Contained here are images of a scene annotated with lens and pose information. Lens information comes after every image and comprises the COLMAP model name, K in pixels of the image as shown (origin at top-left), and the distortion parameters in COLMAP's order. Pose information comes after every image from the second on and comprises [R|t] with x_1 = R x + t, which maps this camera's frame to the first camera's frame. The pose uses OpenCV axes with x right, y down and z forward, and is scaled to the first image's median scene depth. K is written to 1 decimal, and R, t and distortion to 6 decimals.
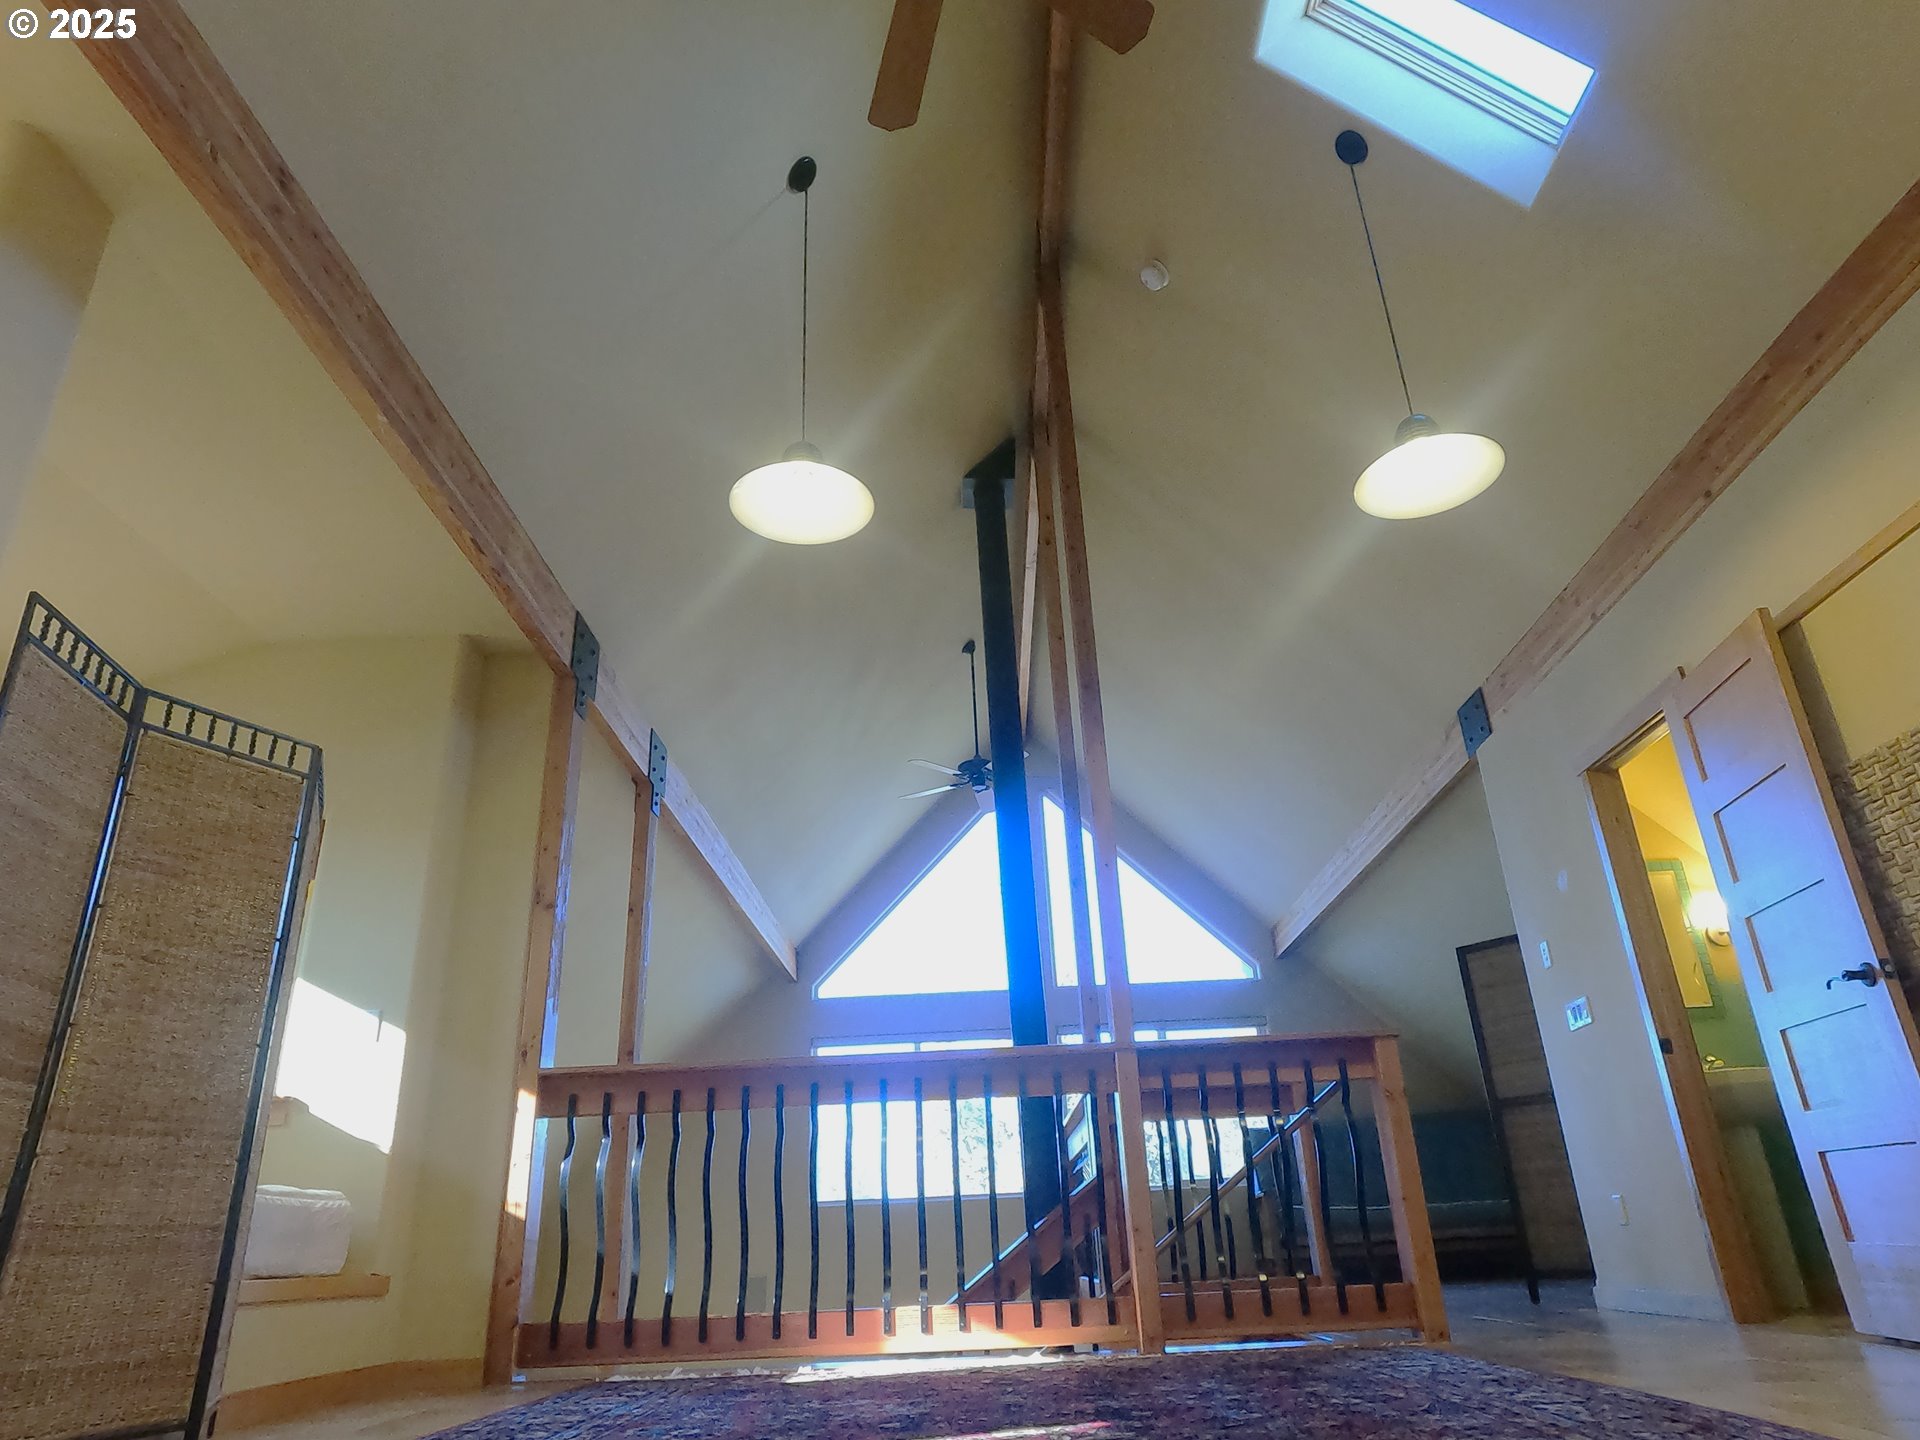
lens RADIAL K [[1216.6, 0, 952.9], [0, 1216.6, 723.5], [0, 0, 1]] dist [0.000588, 0.002838]
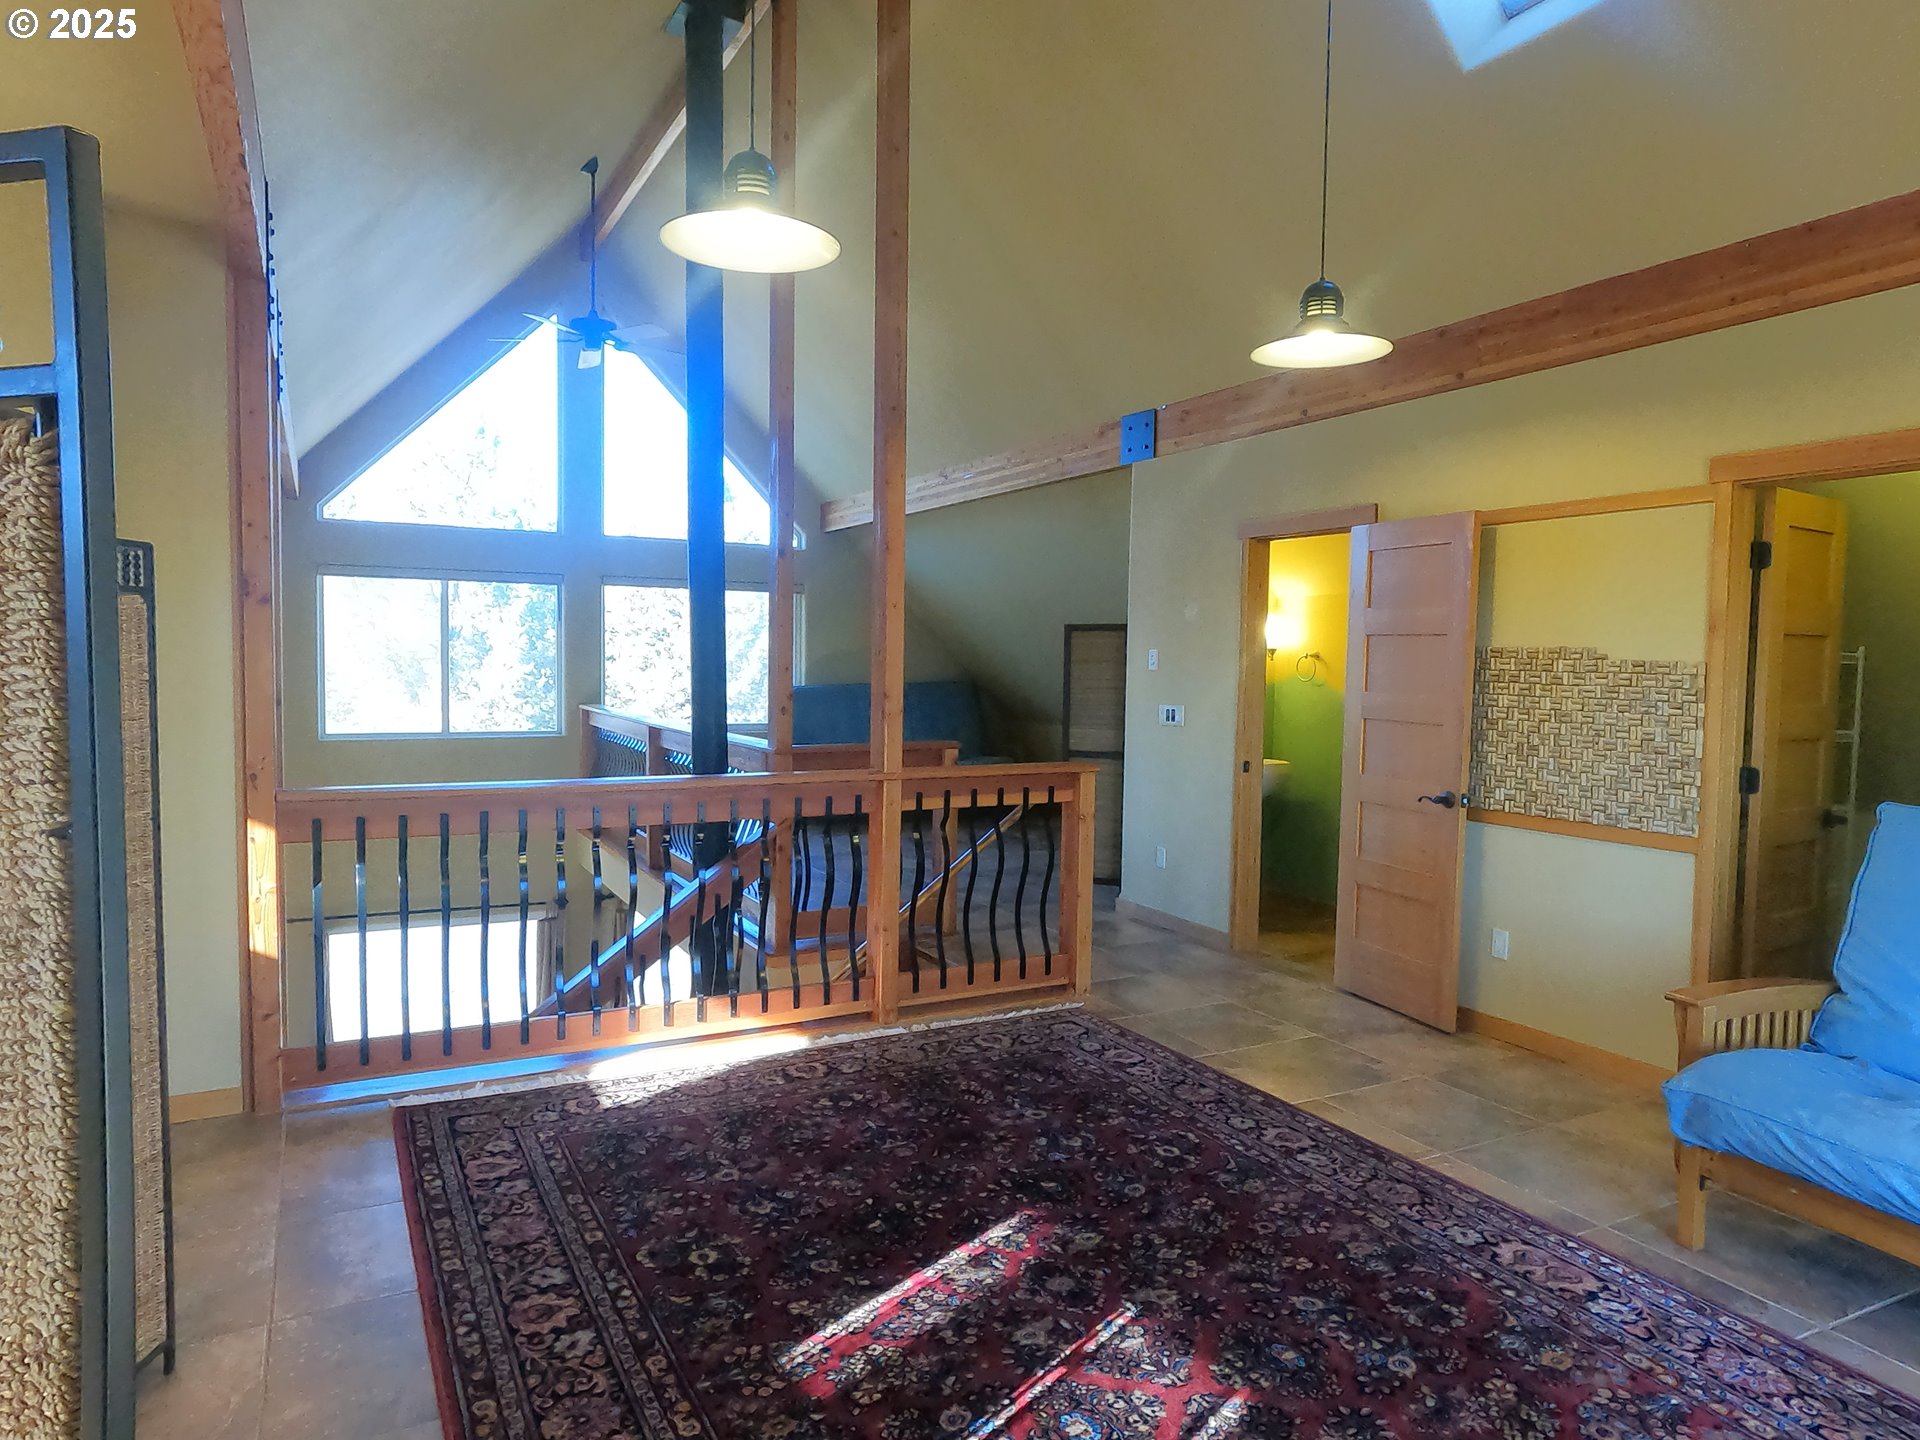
lens RADIAL K [[1216.6, 0, 952.9], [0, 1216.6, 723.5], [0, 0, 1]] dist [0.000588, 0.002838]
pose [[0.867399, 0.022910, 0.497086, -0.355559], [-0.243317, 0.890904, 0.383520, -0.208455], [-0.434069, -0.453614, 0.778343, 0.148324]]
